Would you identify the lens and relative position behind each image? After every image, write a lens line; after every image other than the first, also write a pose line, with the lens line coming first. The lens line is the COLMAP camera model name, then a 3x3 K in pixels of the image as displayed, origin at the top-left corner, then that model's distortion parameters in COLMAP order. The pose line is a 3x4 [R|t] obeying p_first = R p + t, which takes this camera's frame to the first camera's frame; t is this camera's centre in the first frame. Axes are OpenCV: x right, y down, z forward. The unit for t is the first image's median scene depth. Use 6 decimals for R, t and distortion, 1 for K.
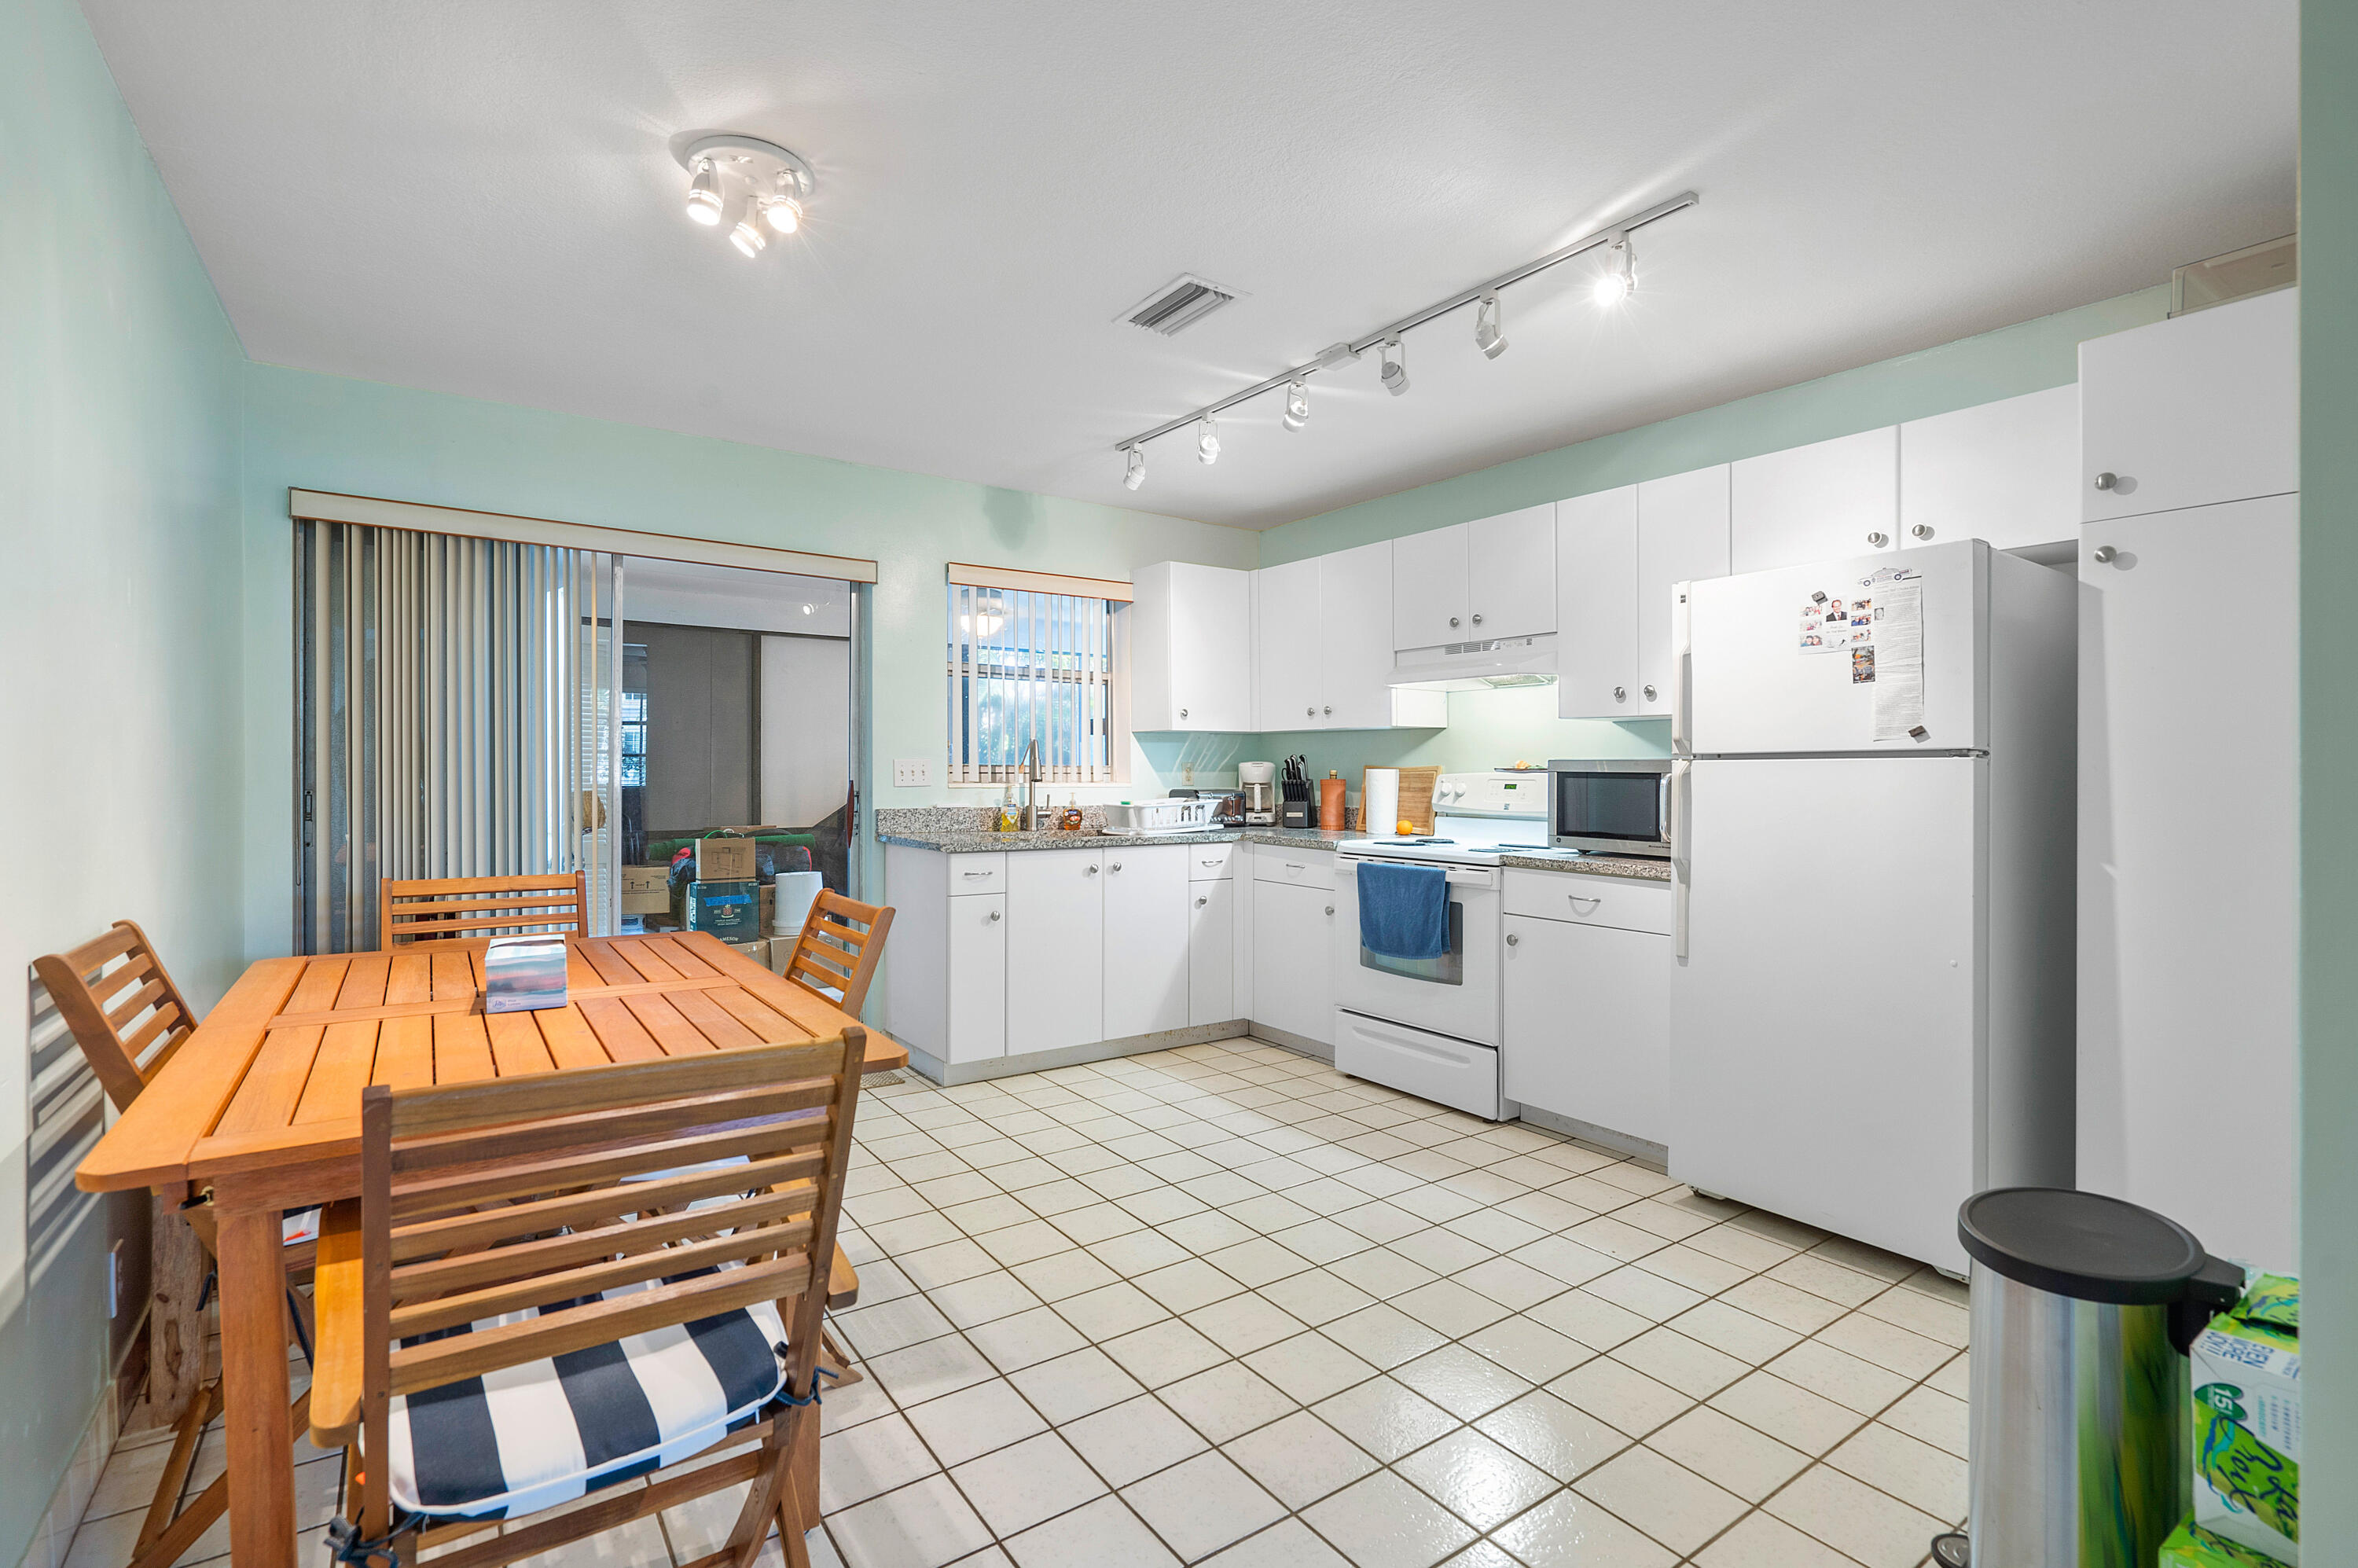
lens RADIAL K [[1085.9, 0, 1179.3], [0, 1085.9, 789.9], [0, 0, 1]] dist [-0.003553, 0.000918]
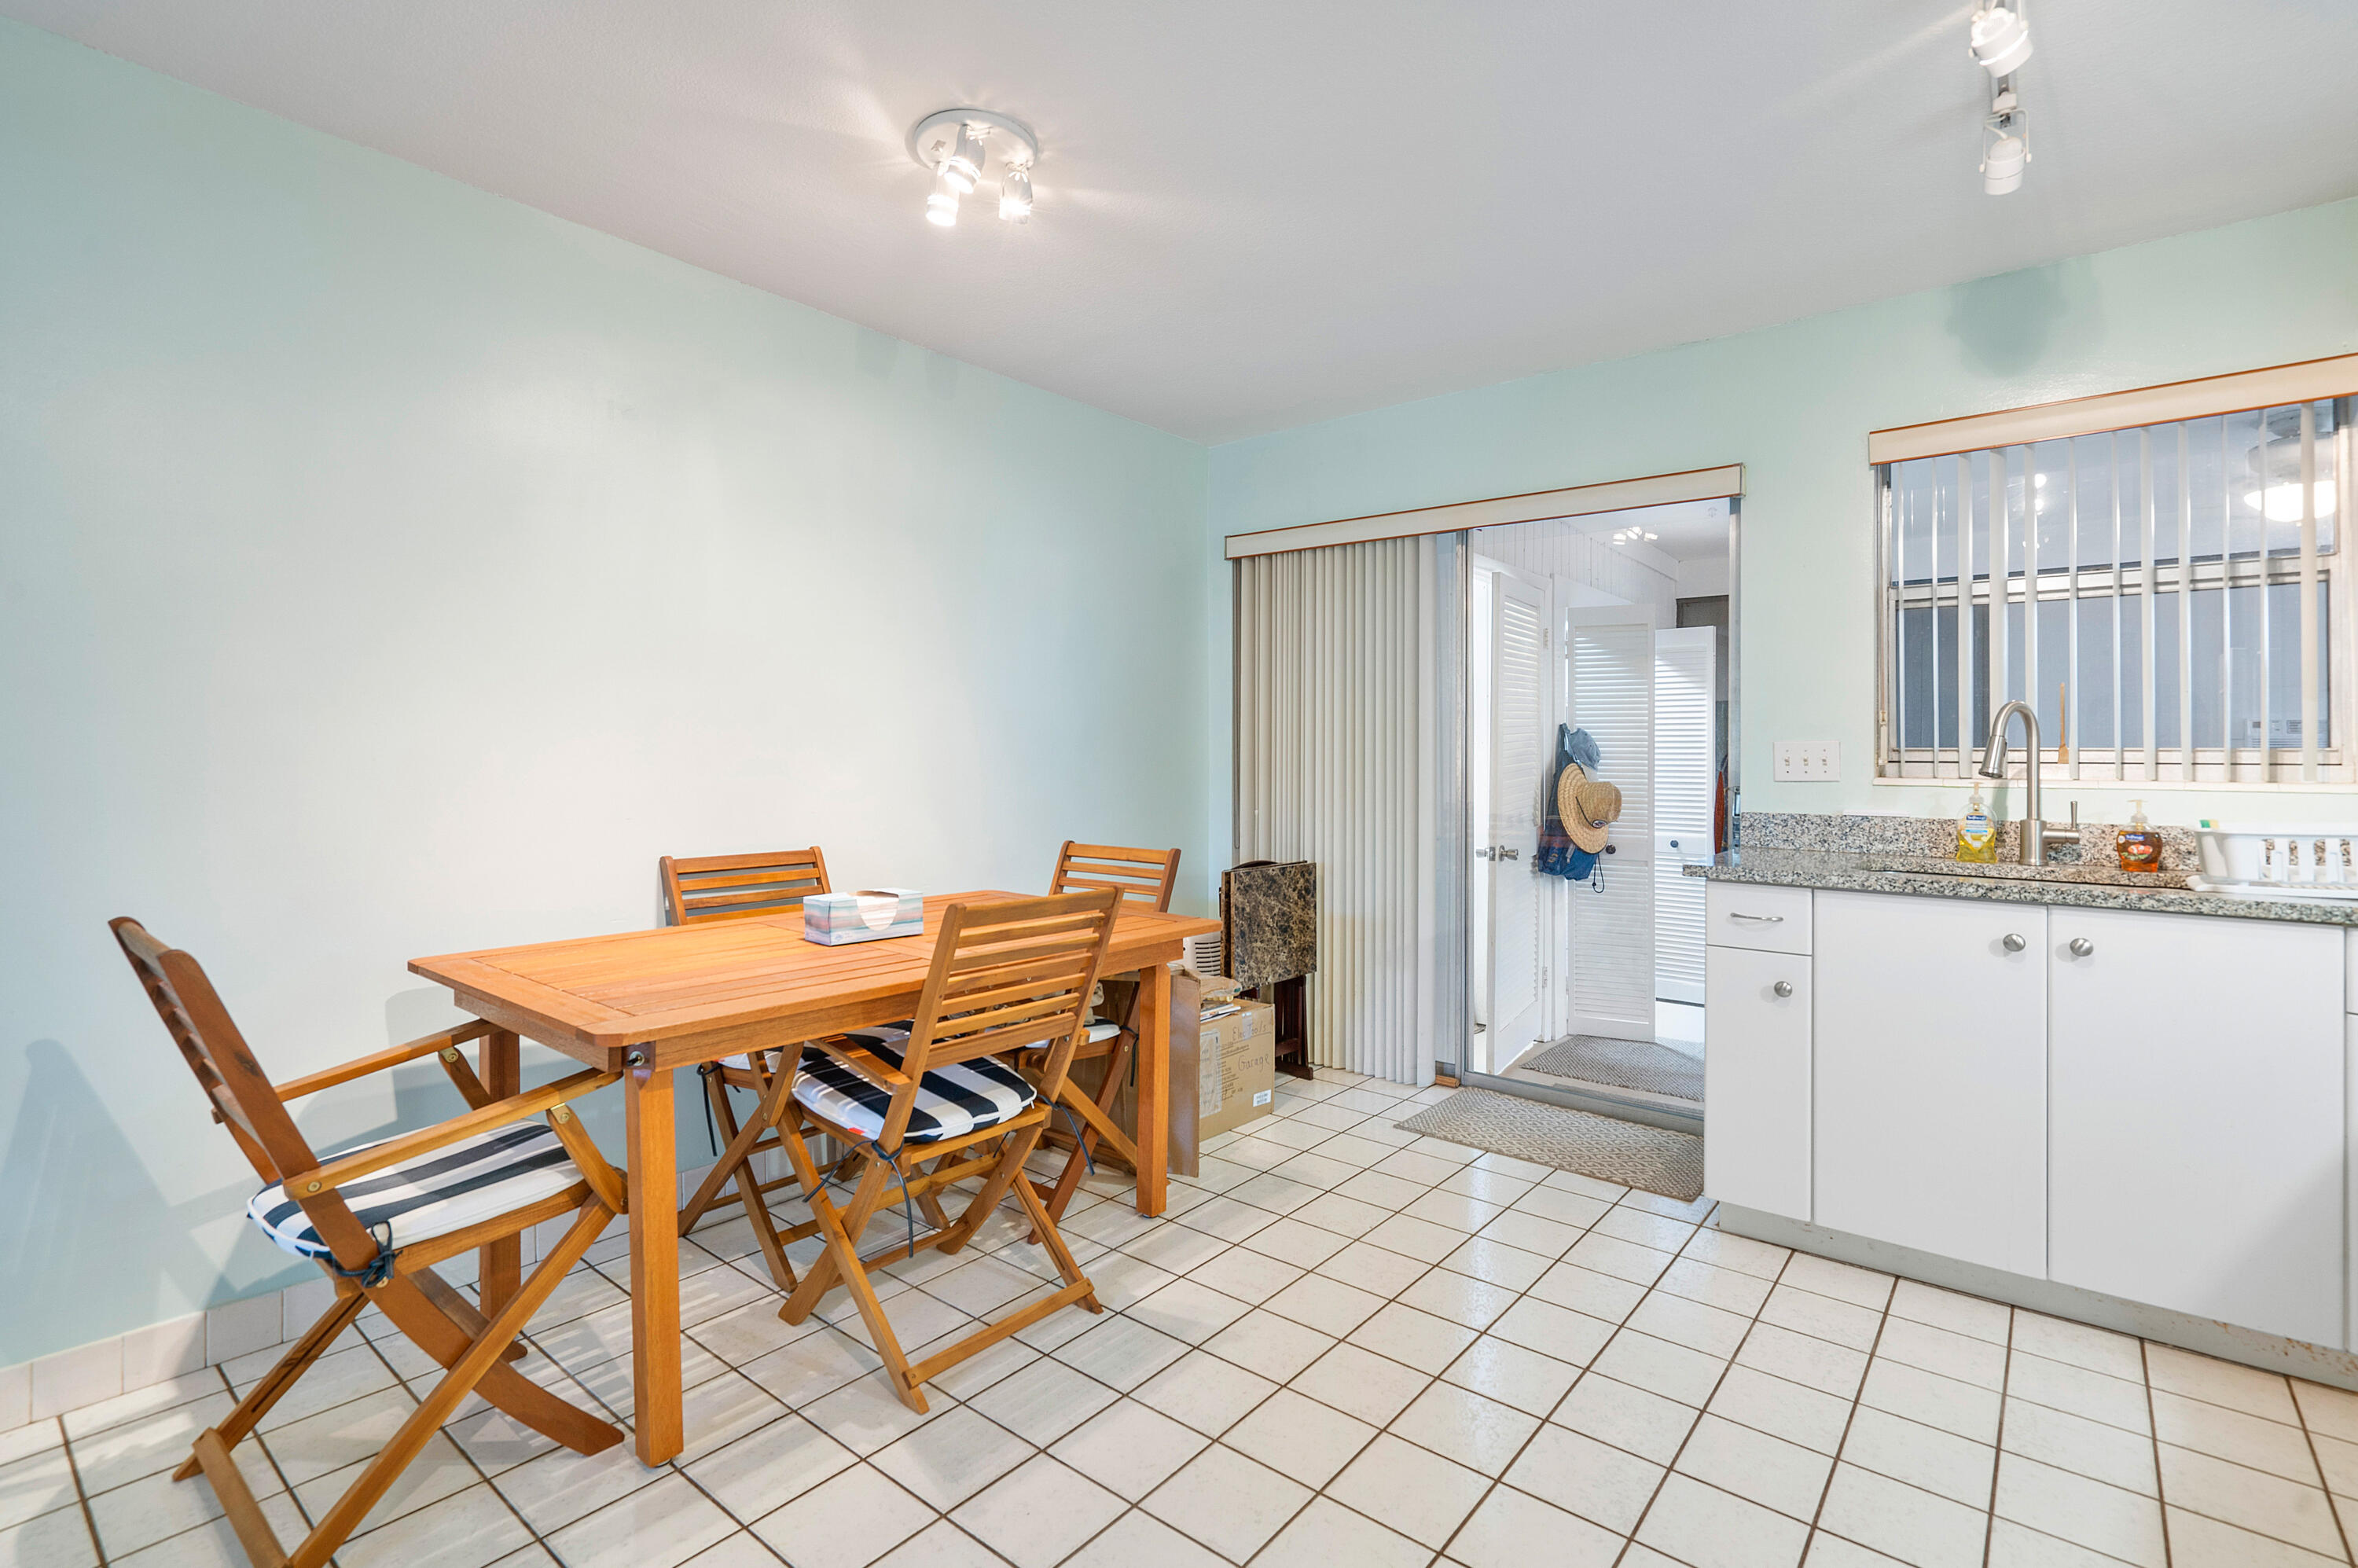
lens RADIAL K [[1085.9, 0, 1185.5], [0, 1085.9, 766.8], [0, 0, 1]] dist [-0.003553, 0.000918]
pose [[0.277449, 0.007711, -0.960710, 0.377146], [-0.023543, 0.999722, 0.001225, -0.005078], [0.960452, 0.022278, 0.277553, 0.555535]]
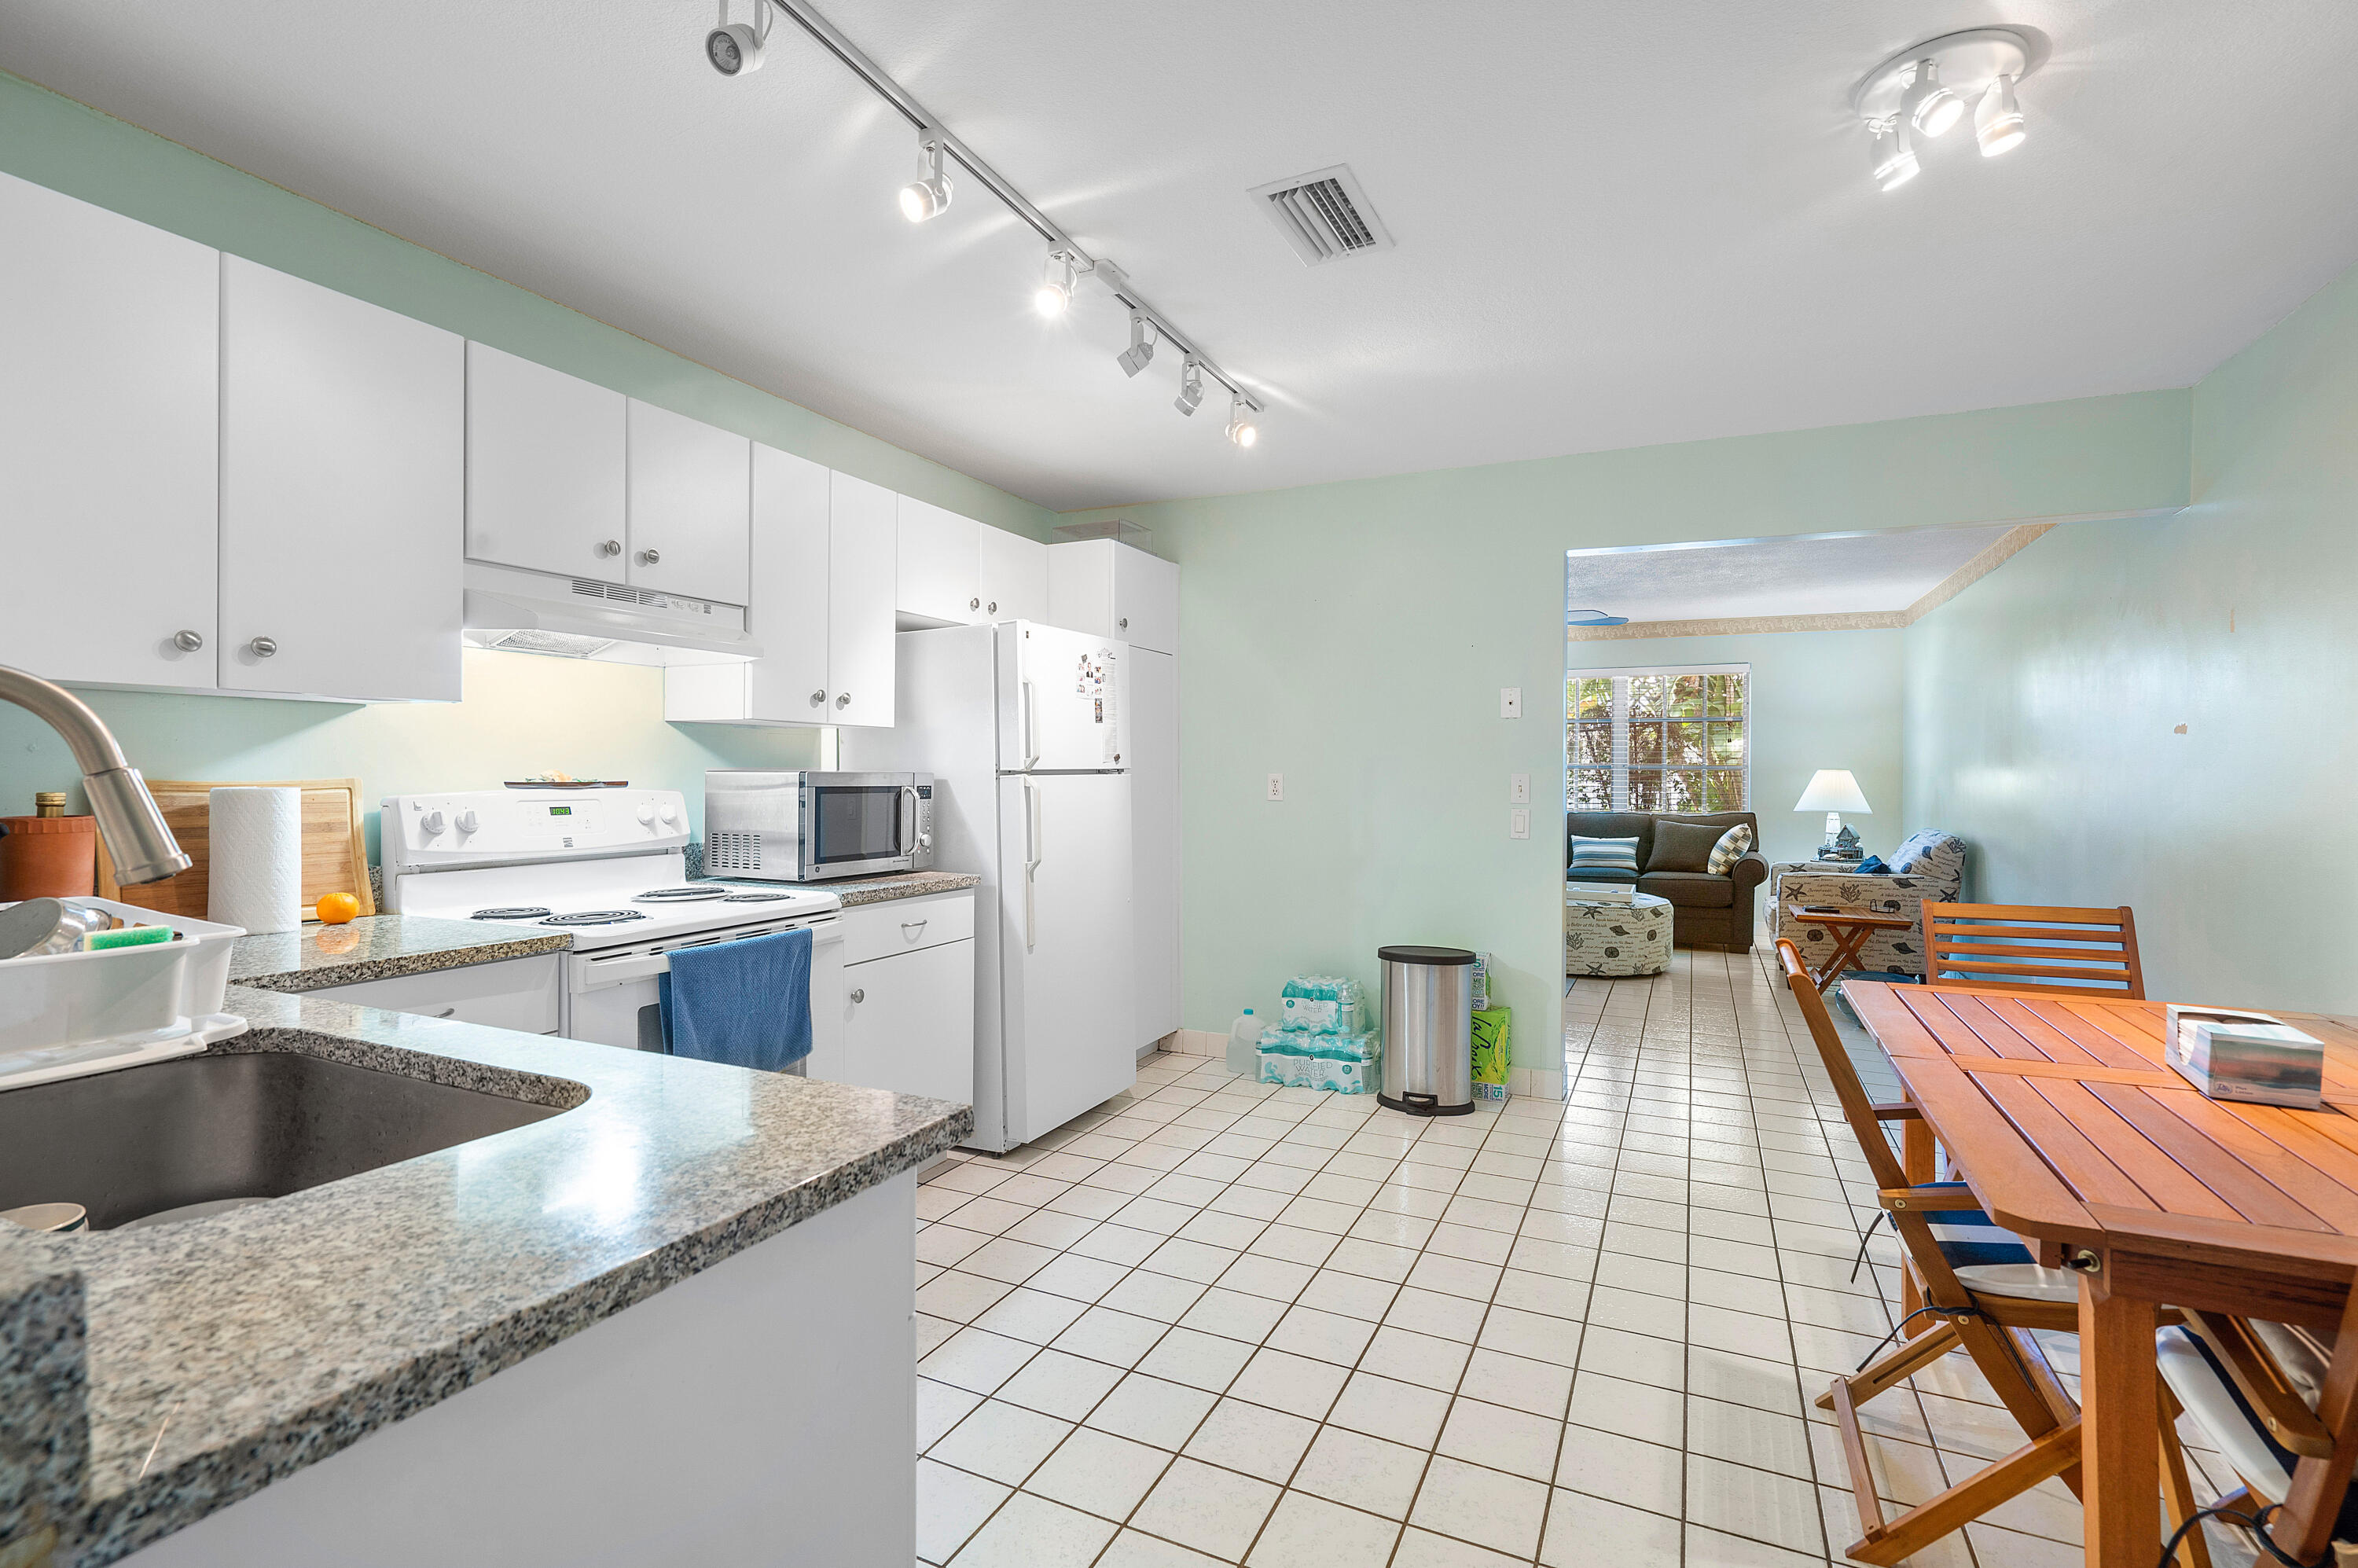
lens RADIAL K [[1085.9, 0, 1190.5], [0, 1085.9, 769.5], [0, 0, 1]] dist [-0.003553, 0.000918]
pose [[-0.493525, -0.002736, 0.869727, -0.515796], [0.010717, 0.999900, 0.009227, -0.034698], [-0.869666, 0.013875, -0.493446, 1.174171]]
